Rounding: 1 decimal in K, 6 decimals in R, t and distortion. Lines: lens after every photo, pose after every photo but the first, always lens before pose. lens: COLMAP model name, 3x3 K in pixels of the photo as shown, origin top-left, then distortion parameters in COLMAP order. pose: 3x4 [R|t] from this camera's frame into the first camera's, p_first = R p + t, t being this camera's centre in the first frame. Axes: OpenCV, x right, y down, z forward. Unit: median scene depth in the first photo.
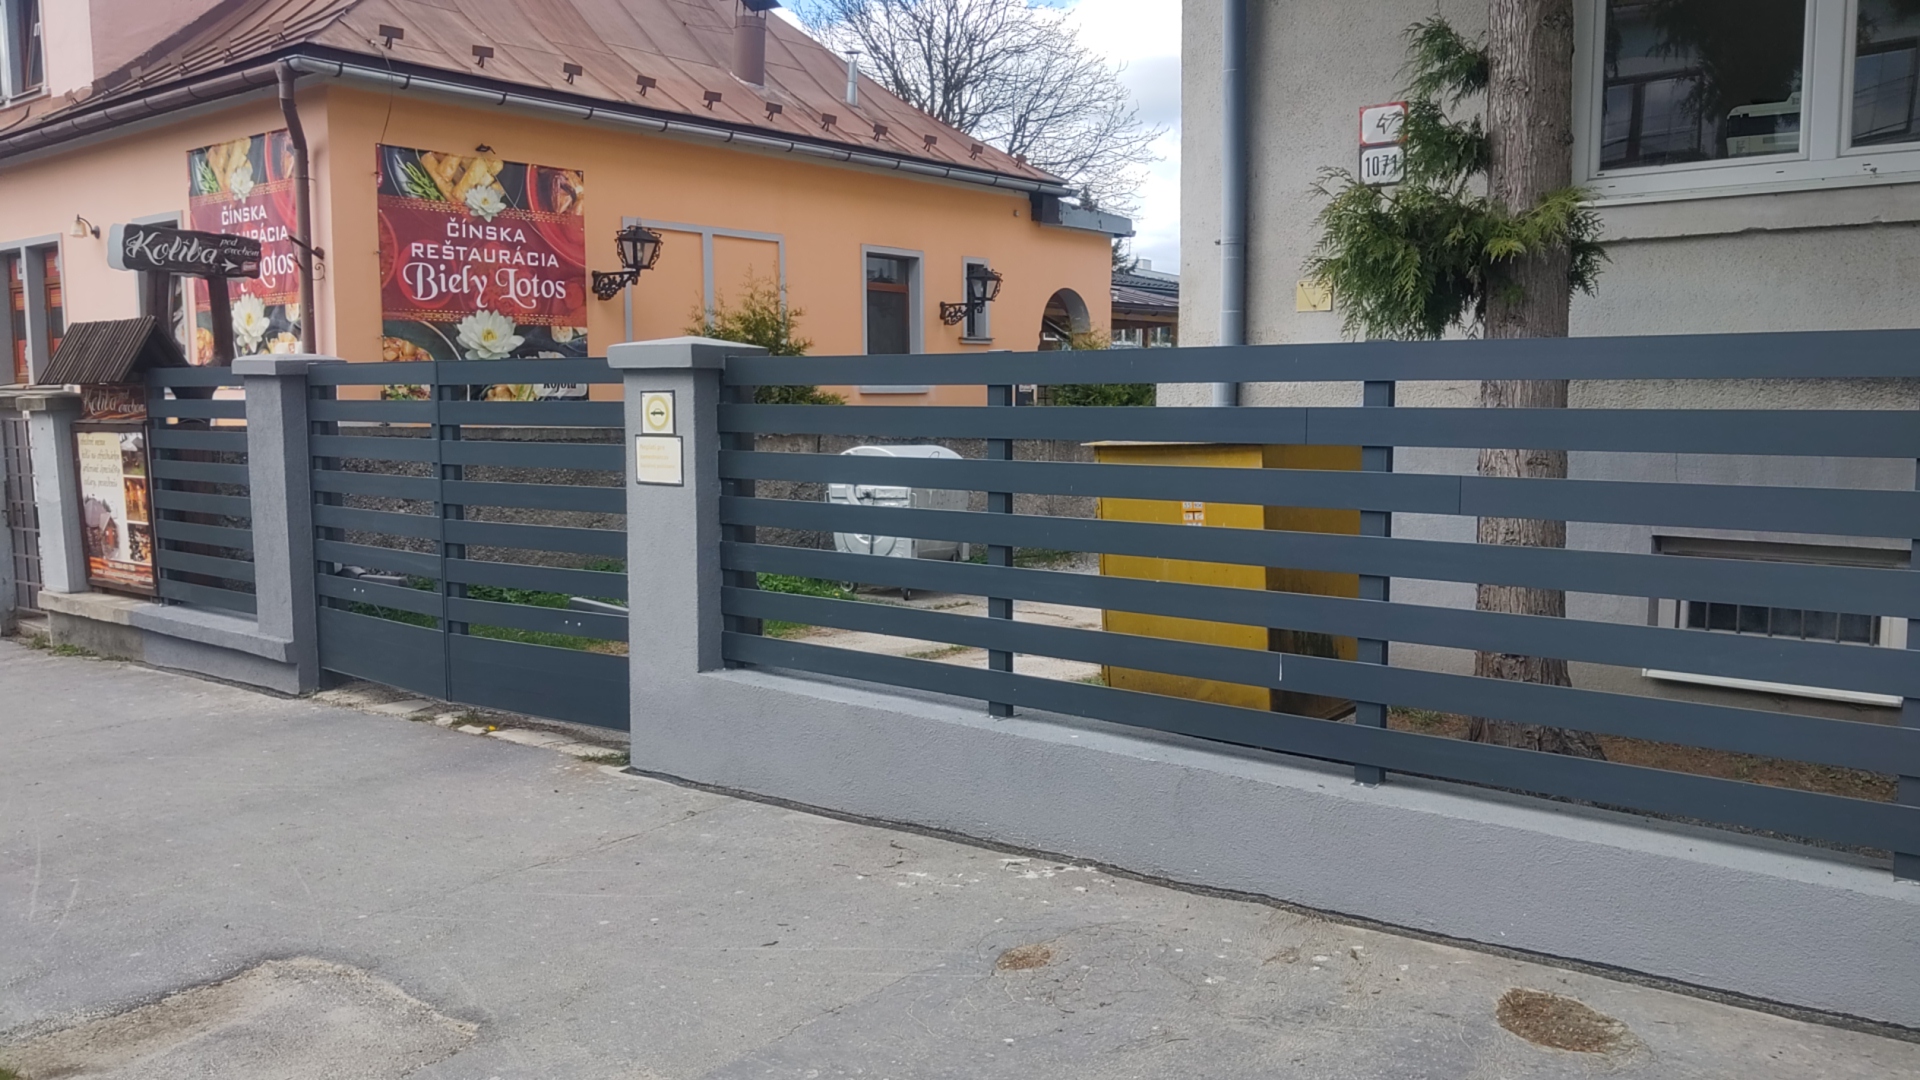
lens RADIAL K [[1515.8, 0, 967.2], [0, 1515.8, 544.4], [0, 0, 1]] dist [0.030374, -0.006882]
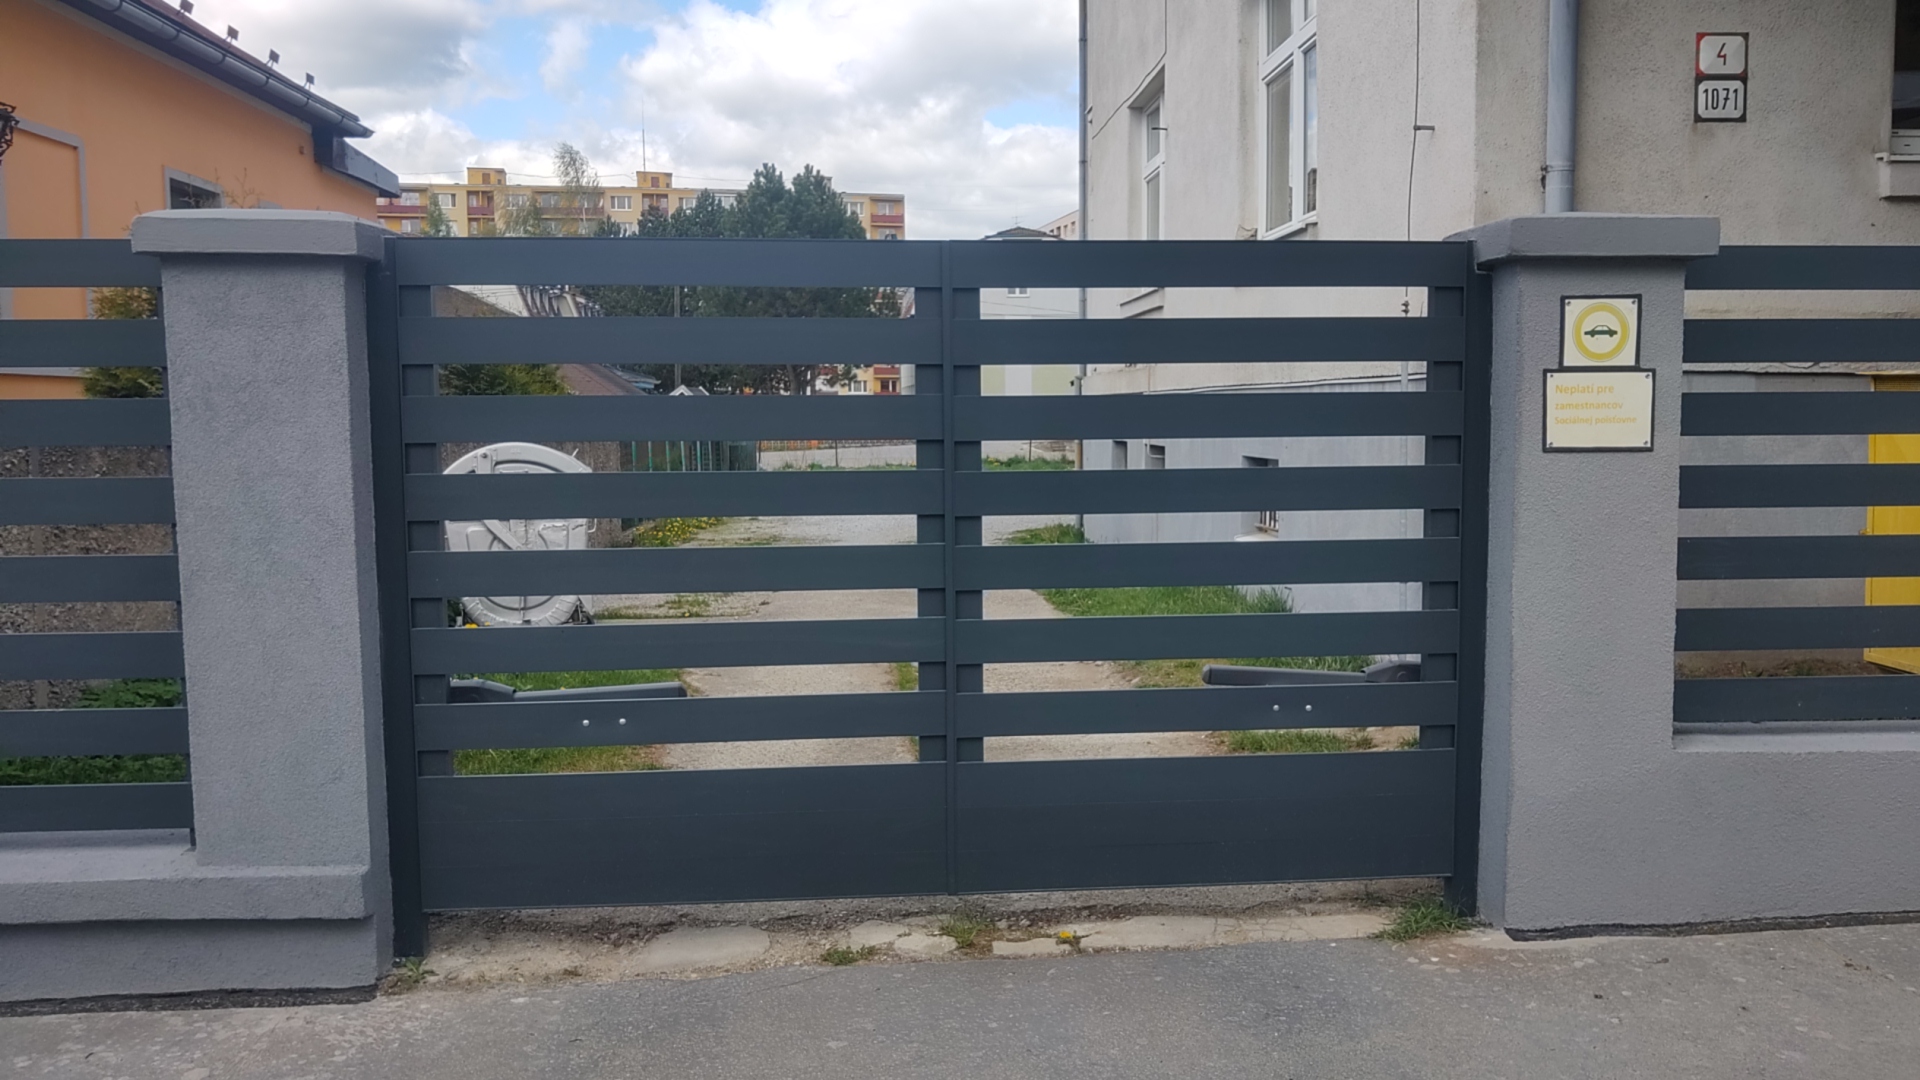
lens RADIAL K [[1515.8, 0, 962.6], [0, 1515.8, 534.2], [0, 0, 1]] dist [0.030374, -0.006882]
pose [[0.725953, -0.059859, 0.685135, -0.803089], [0.075291, 0.997135, 0.007341, -0.029532], [-0.683611, 0.046255, 0.728379, 0.727404]]
